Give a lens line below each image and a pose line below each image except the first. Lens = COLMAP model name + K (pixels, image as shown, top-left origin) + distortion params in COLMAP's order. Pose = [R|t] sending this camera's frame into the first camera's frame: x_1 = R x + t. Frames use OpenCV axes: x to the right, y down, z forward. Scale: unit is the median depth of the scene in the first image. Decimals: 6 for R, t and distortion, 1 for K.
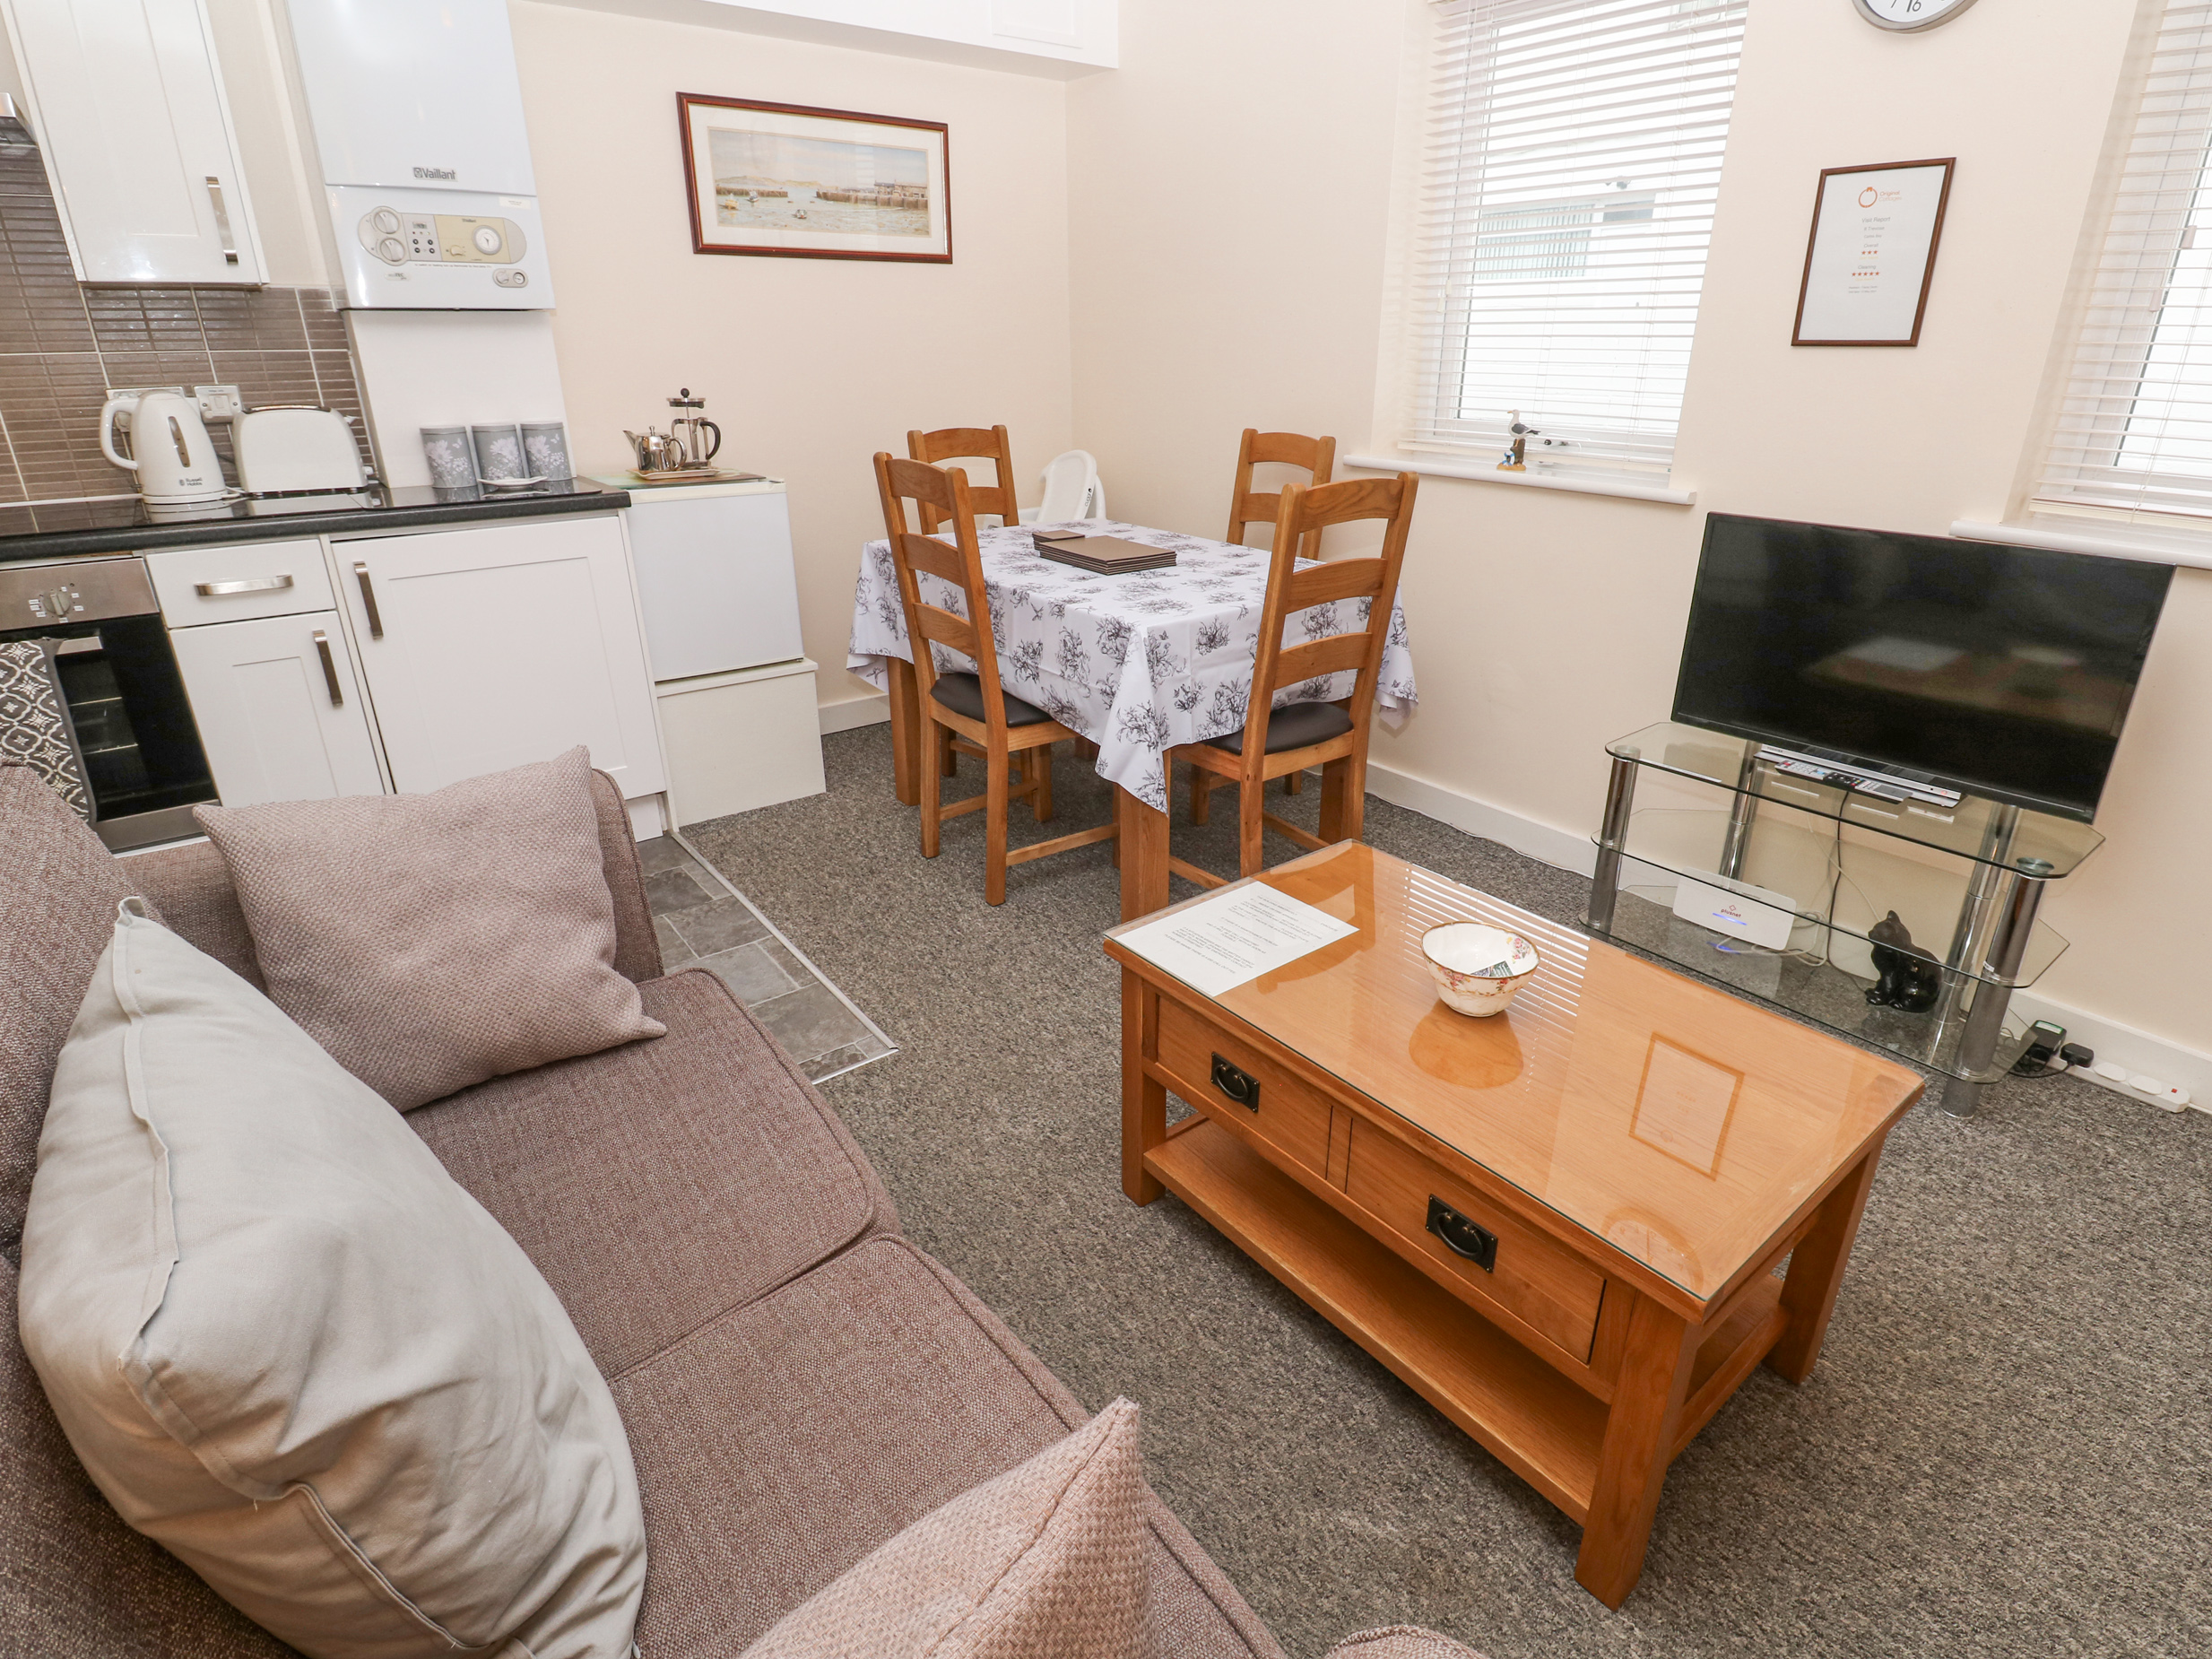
lens RADIAL K [[1144.8, 0, 1098.2], [0, 1144.8, 770.8], [0, 0, 1]] dist [-0.002659, -0.000084]
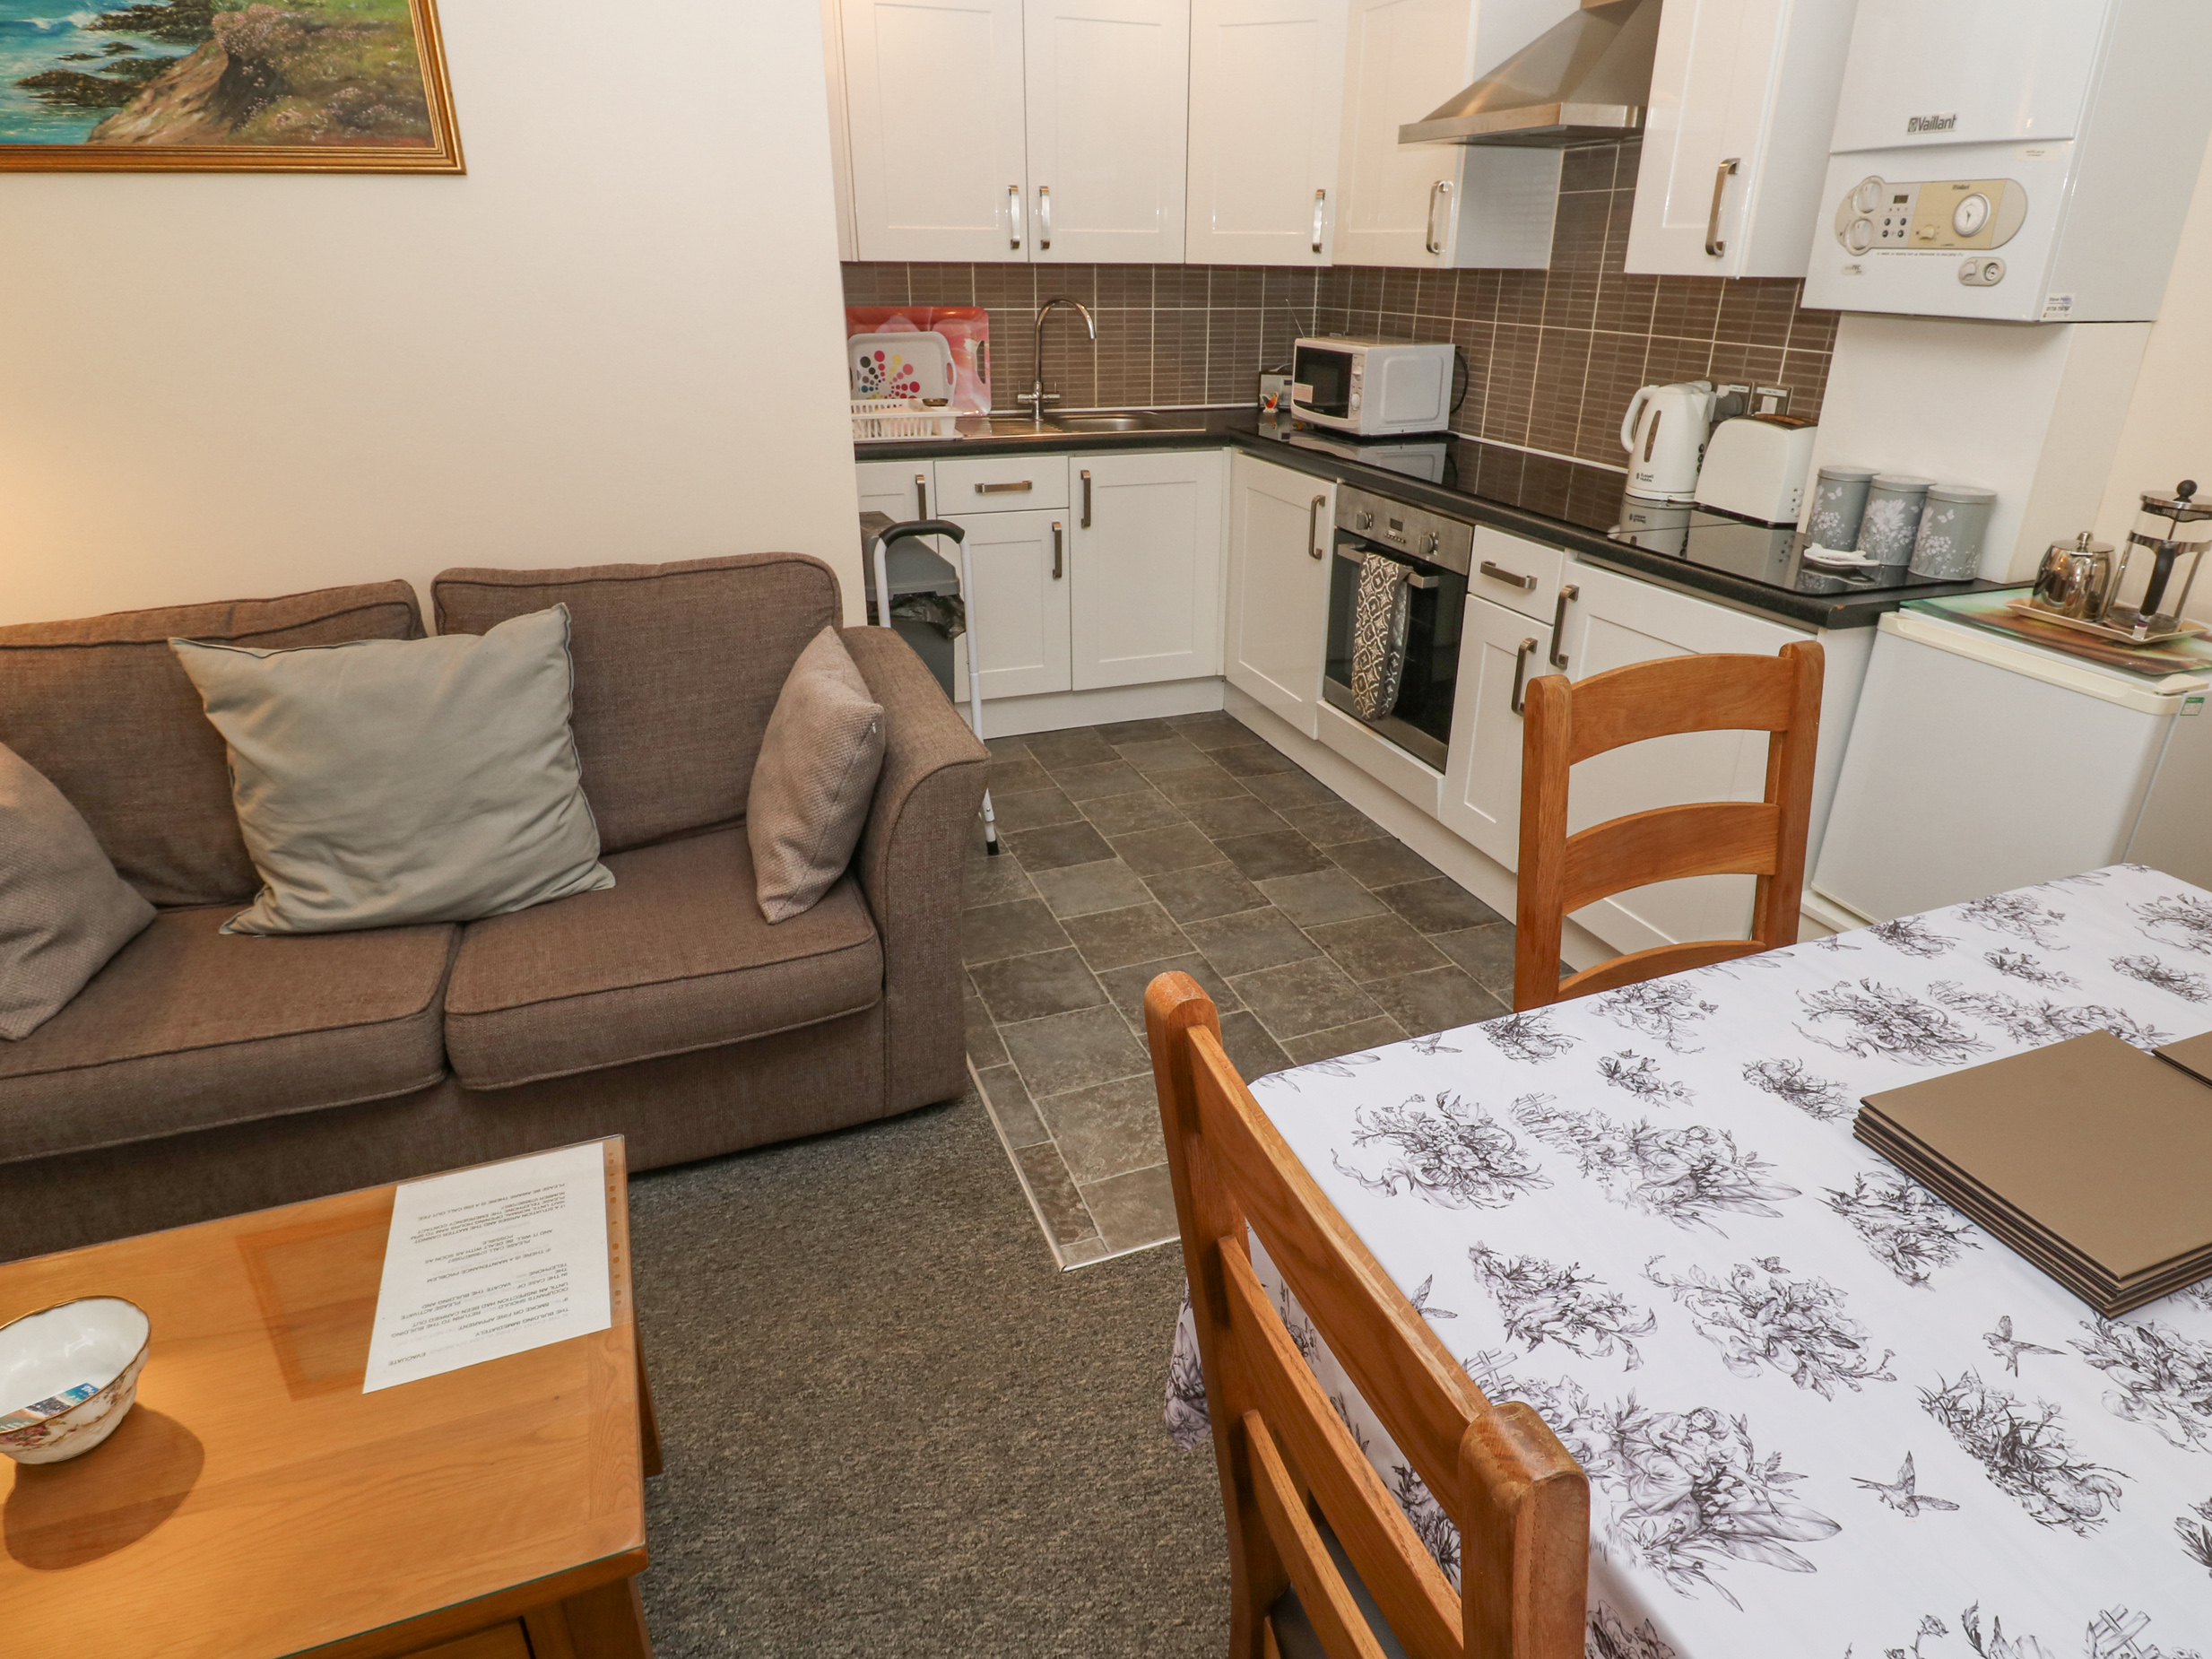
lens RADIAL K [[1245.9, 0, 1149.4], [0, 1245.9, 779.3], [0, 0, 1]] dist [-0.000168, -0.016005]
pose [[-0.298051, 0.365826, -0.881667, 0.362783], [-0.356250, 0.814279, 0.458297, -0.369351], [0.885580, 0.450690, -0.112371, 0.834558]]
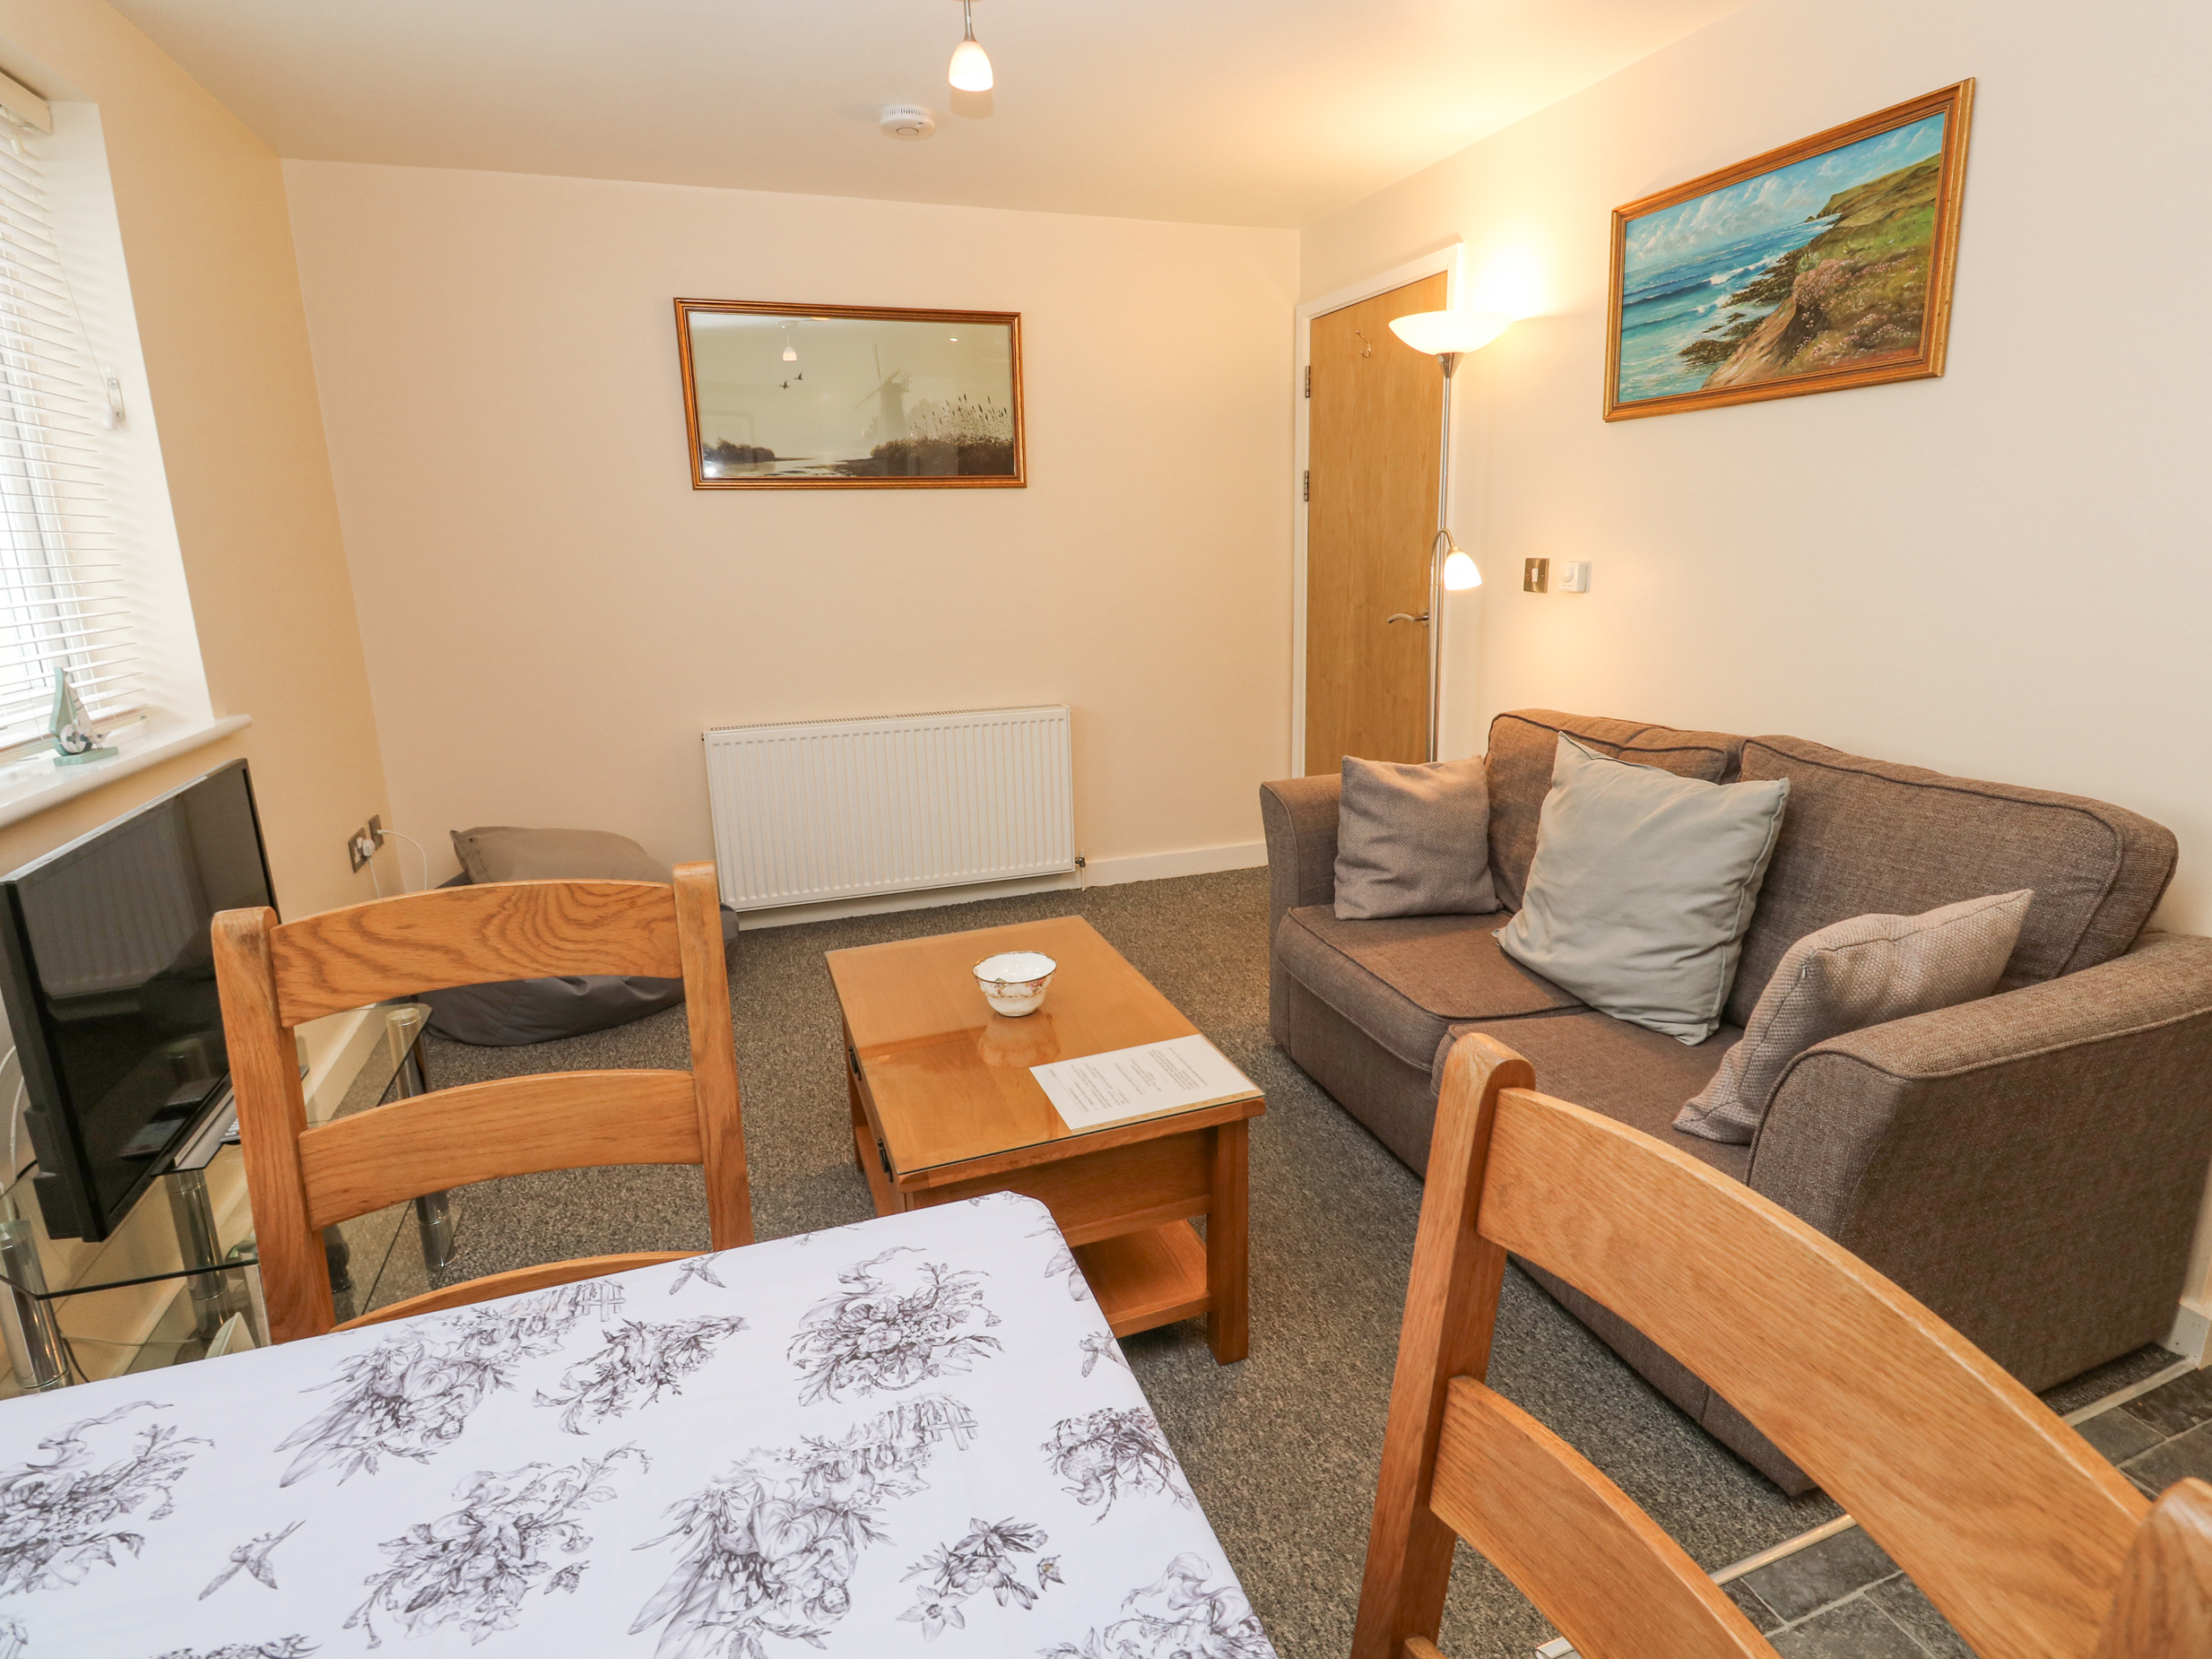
lens RADIAL K [[1138.9, 0, 1153.8], [0, 1138.9, 799.5], [0, 0, 1]] dist [-0.001992, -0.013209]
pose [[-0.945932, -0.056944, 0.319328, -0.122132], [0.134742, 0.826529, 0.546529, -0.409958], [-0.295056, 0.560006, -0.774167, 1.063139]]
